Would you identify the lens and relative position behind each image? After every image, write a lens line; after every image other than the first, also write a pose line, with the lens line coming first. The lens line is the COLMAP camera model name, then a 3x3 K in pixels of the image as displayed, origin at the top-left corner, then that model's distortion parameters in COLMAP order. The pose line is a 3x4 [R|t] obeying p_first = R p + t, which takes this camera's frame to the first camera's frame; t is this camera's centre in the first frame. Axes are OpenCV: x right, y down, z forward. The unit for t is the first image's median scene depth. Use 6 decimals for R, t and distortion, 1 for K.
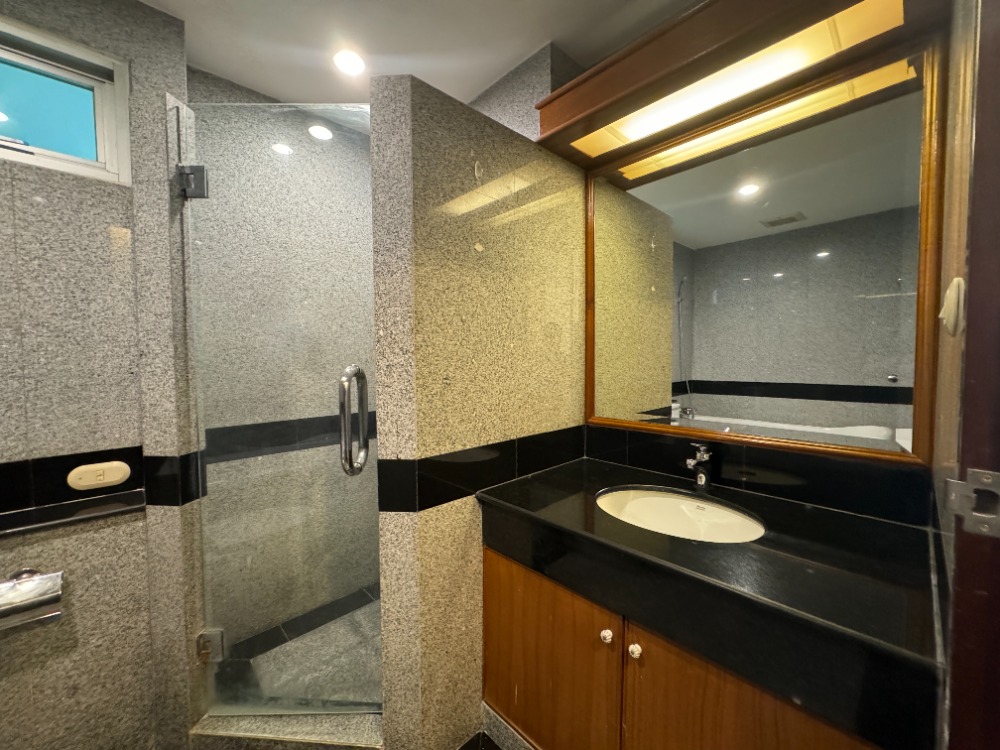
lens RADIAL K [[397.8, 0, 503.4], [0, 397.8, 374.8], [0, 0, 1]] dist [0.003900, -0.000560]
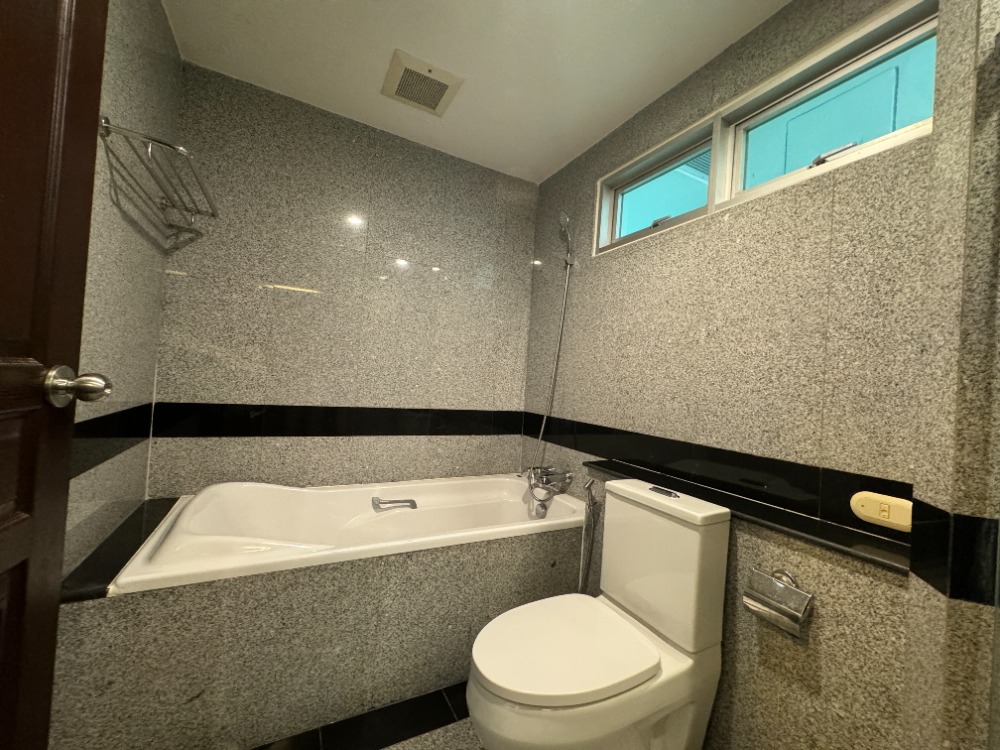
lens RADIAL K [[397.8, 0, 499.9], [0, 397.8, 372.9], [0, 0, 1]] dist [0.003900, -0.000560]
pose [[-0.265635, -0.027336, -0.963686, -0.044511], [-0.107560, 0.994198, 0.001447, 0.065797], [0.958055, 0.104039, -0.267034, 0.482761]]
